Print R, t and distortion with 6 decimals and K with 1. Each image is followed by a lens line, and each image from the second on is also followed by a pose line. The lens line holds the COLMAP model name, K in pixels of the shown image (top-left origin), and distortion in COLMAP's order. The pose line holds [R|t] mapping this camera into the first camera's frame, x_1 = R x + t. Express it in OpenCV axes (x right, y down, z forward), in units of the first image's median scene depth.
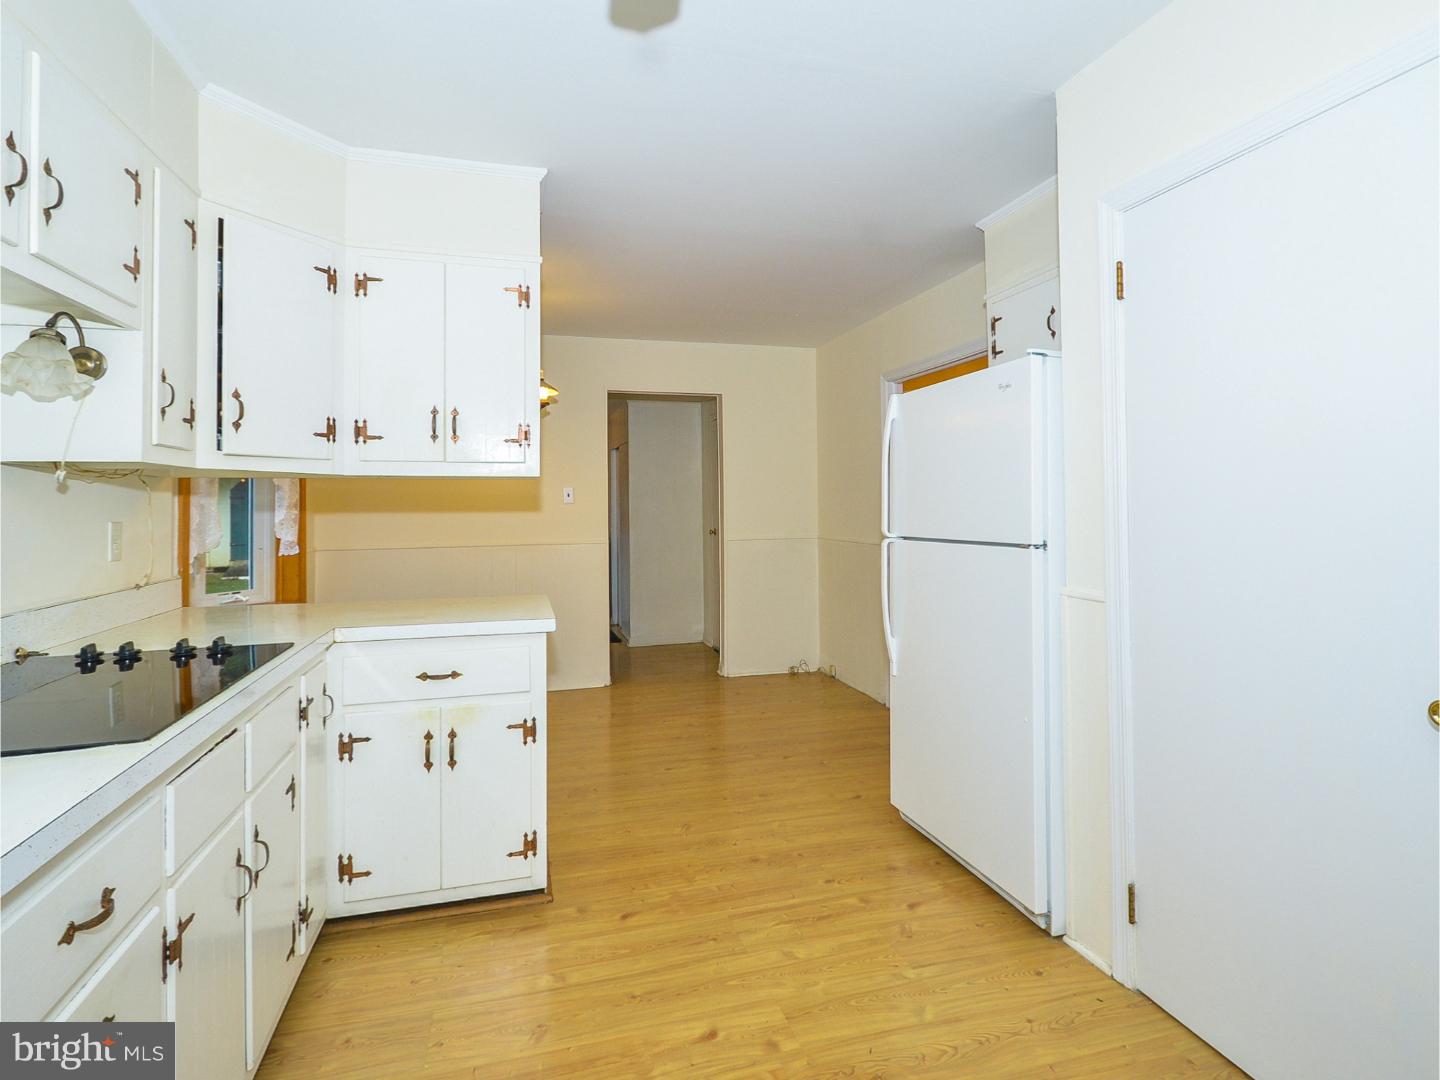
lens RADIAL K [[743.5, 0, 726.2], [0, 743.5, 496.8], [0, 0, 1]] dist [0.002516, -0.004026]
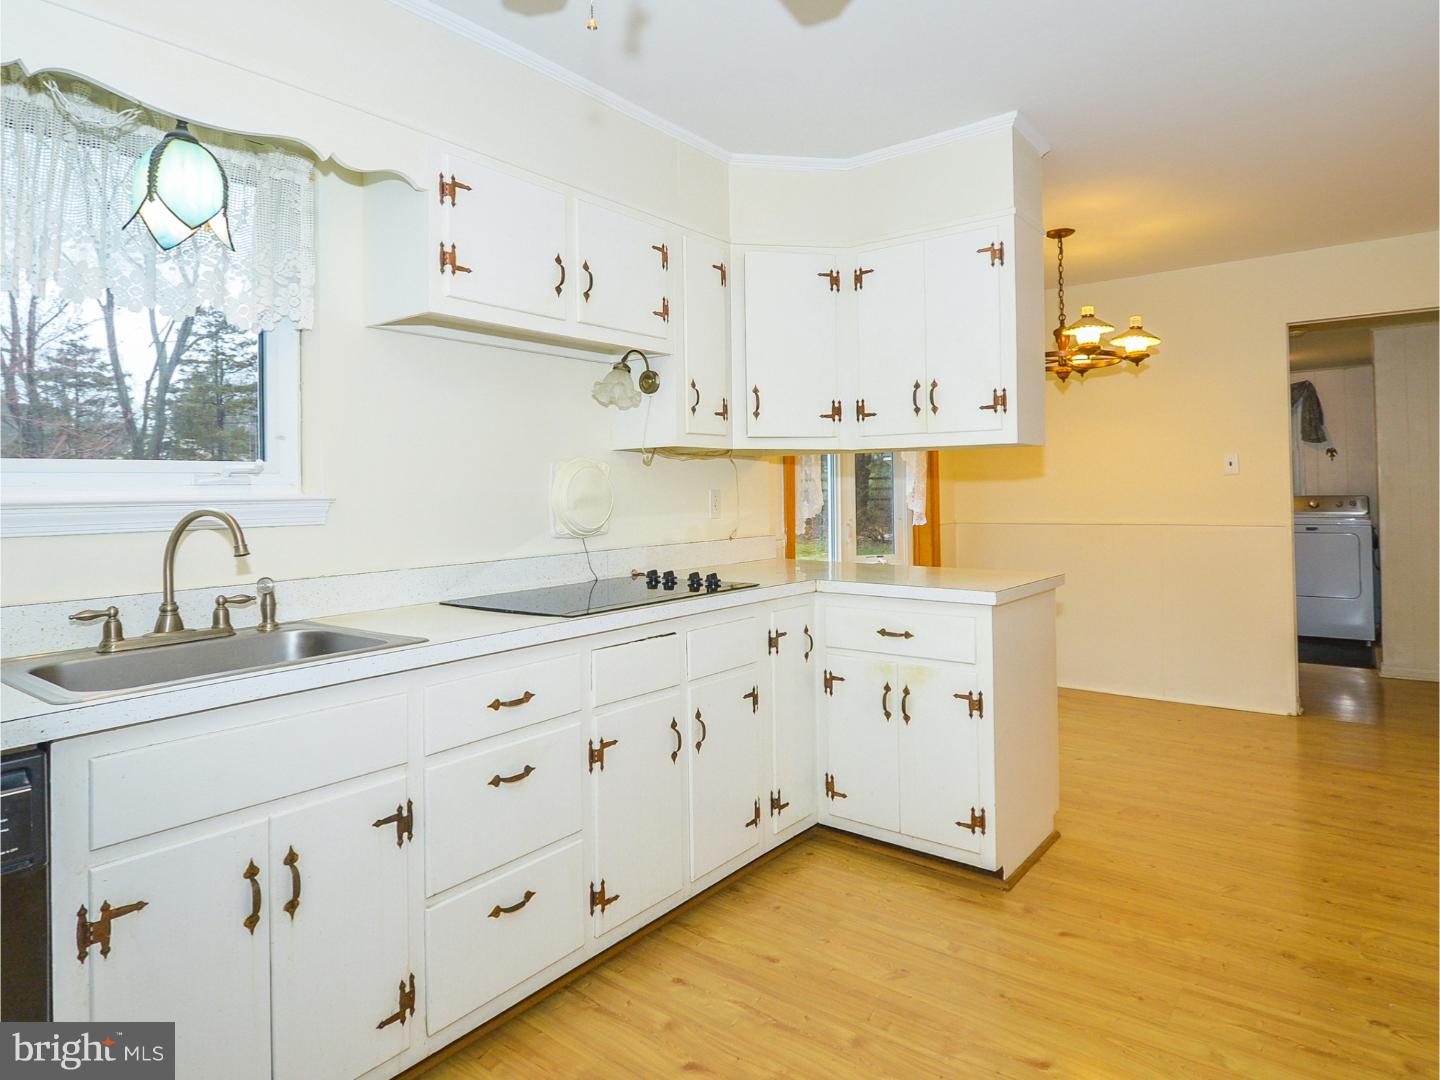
lens RADIAL K [[844.4, 0, 732.5], [0, 844.4, 490.7], [0, 0, 1]] dist [-0.000400, -0.006072]
pose [[0.591124, 0.000768, -0.806581, 0.452349], [0.015578, 0.999802, 0.012369, 0.015741], [0.806430, -0.019877, 0.590995, 0.095551]]
